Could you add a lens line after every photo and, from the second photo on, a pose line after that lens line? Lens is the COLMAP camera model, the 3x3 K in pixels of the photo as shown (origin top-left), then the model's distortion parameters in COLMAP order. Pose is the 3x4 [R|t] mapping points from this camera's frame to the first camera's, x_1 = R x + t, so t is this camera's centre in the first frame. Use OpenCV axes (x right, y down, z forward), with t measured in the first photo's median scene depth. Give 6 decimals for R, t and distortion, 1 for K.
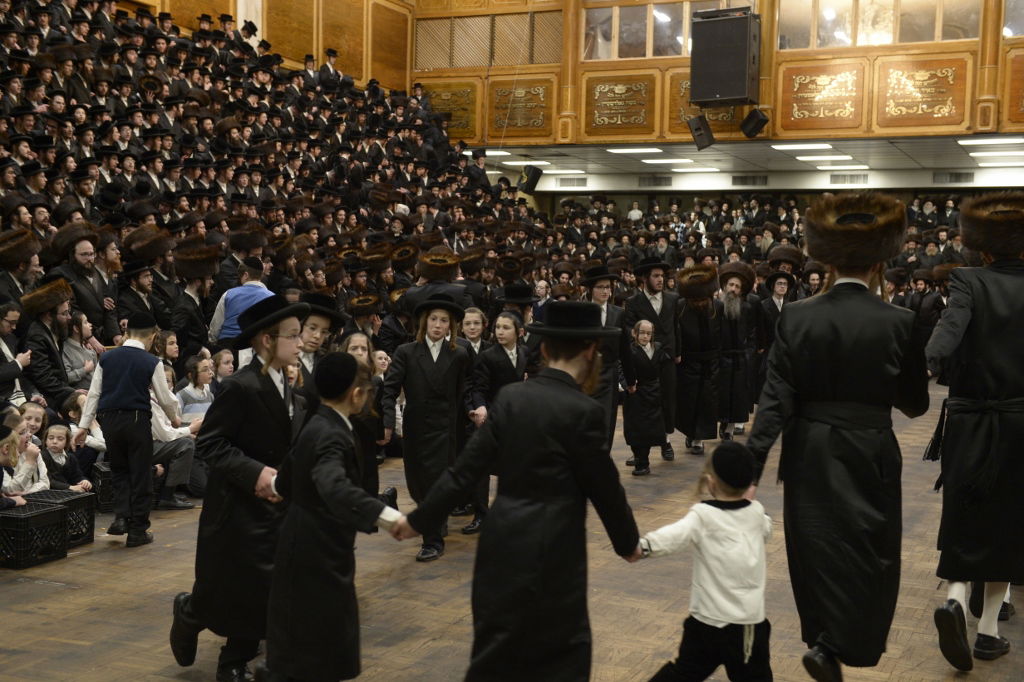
lens RADIAL K [[1417.4, 0, 512.7], [0, 1417.4, 340.3], [0, 0, 1]] dist [0.145074, 0.000000]
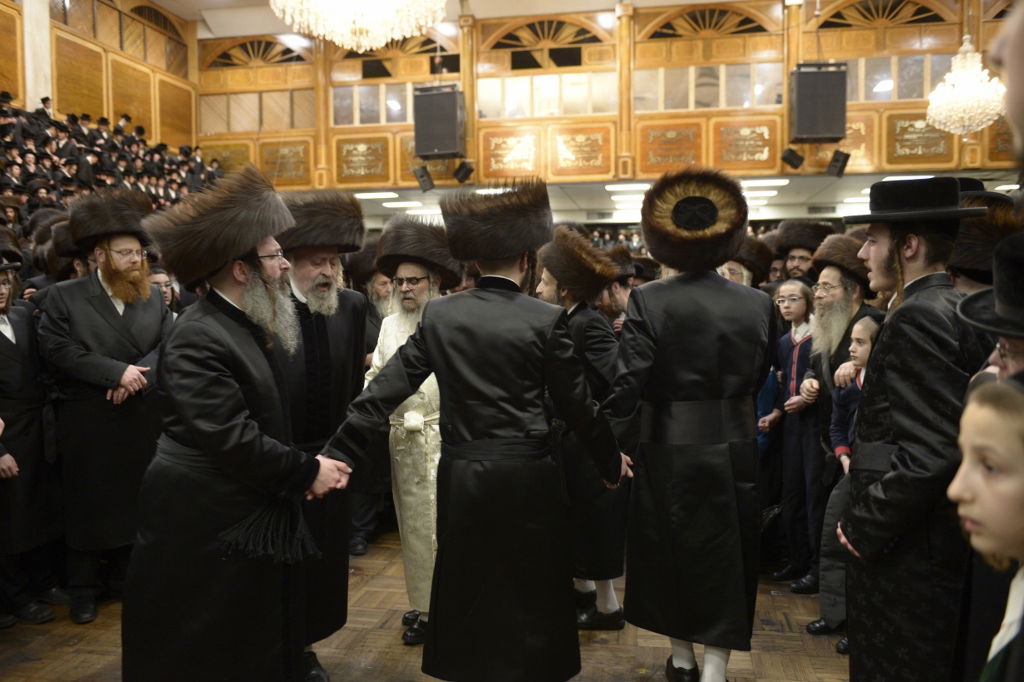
lens RADIAL K [[918.6, 0, 511.8], [0, 918.6, 340.5], [0, 0, 1]] dist [-0.009669, -0.001380]
pose [[0.976218, -0.044686, 0.212134, 0.022995], [0.042583, 0.998988, 0.014477, -0.005328], [-0.212567, -0.005099, 0.977133, 0.145071]]
